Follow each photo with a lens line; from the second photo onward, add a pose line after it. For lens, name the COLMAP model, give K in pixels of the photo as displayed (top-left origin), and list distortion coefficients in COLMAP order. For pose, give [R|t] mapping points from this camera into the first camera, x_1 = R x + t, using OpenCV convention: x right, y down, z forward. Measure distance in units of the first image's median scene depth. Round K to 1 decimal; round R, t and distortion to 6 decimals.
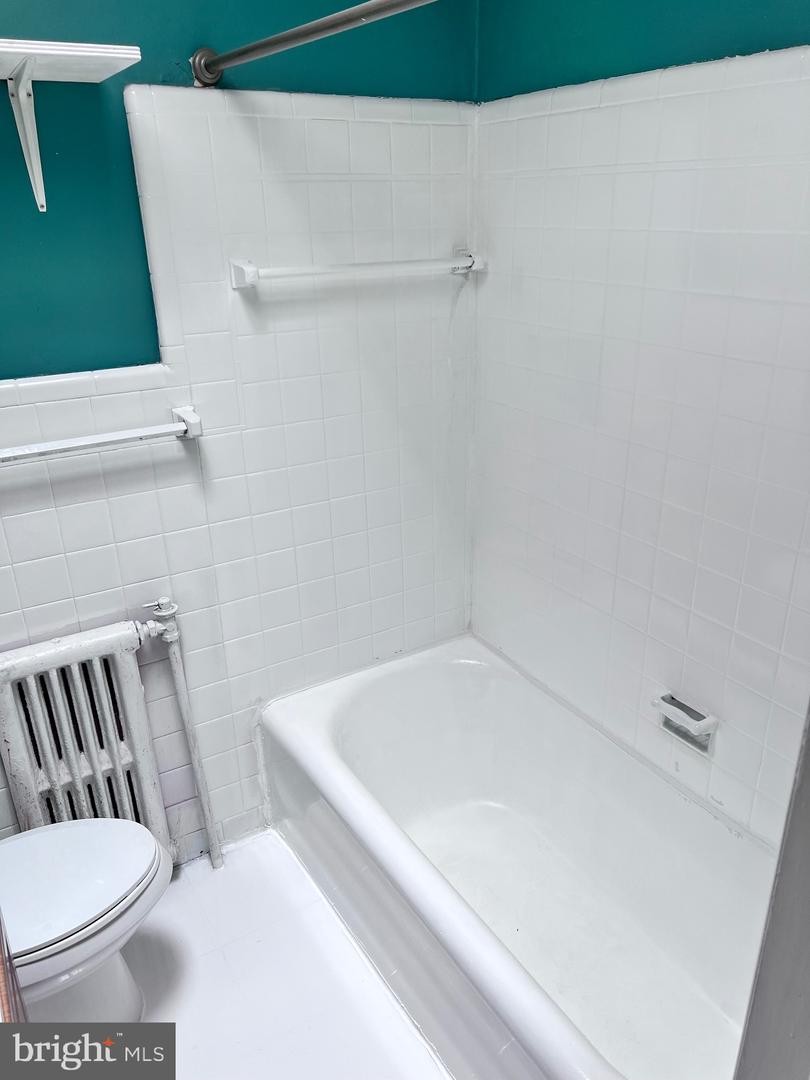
lens RADIAL K [[822.8, 0, 406.3], [0, 822.8, 539.5], [0, 0, 1]] dist [0.000861, 0.002982]
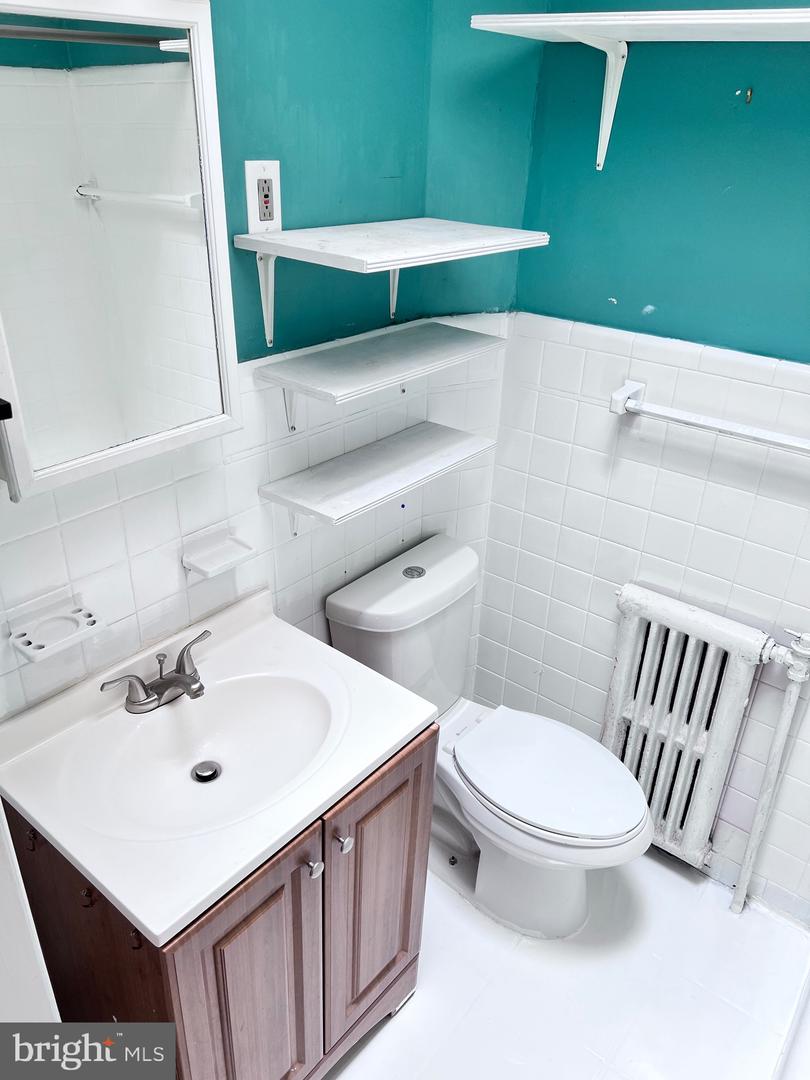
lens RADIAL K [[822.8, 0, 404.6], [0, 822.8, 541.1], [0, 0, 1]] dist [0.000861, 0.002982]
pose [[0.353090, 0.471151, -0.808297, 0.229088], [-0.395702, 0.858073, 0.327309, -0.138145], [0.847789, 0.204275, 0.489412, 0.172044]]
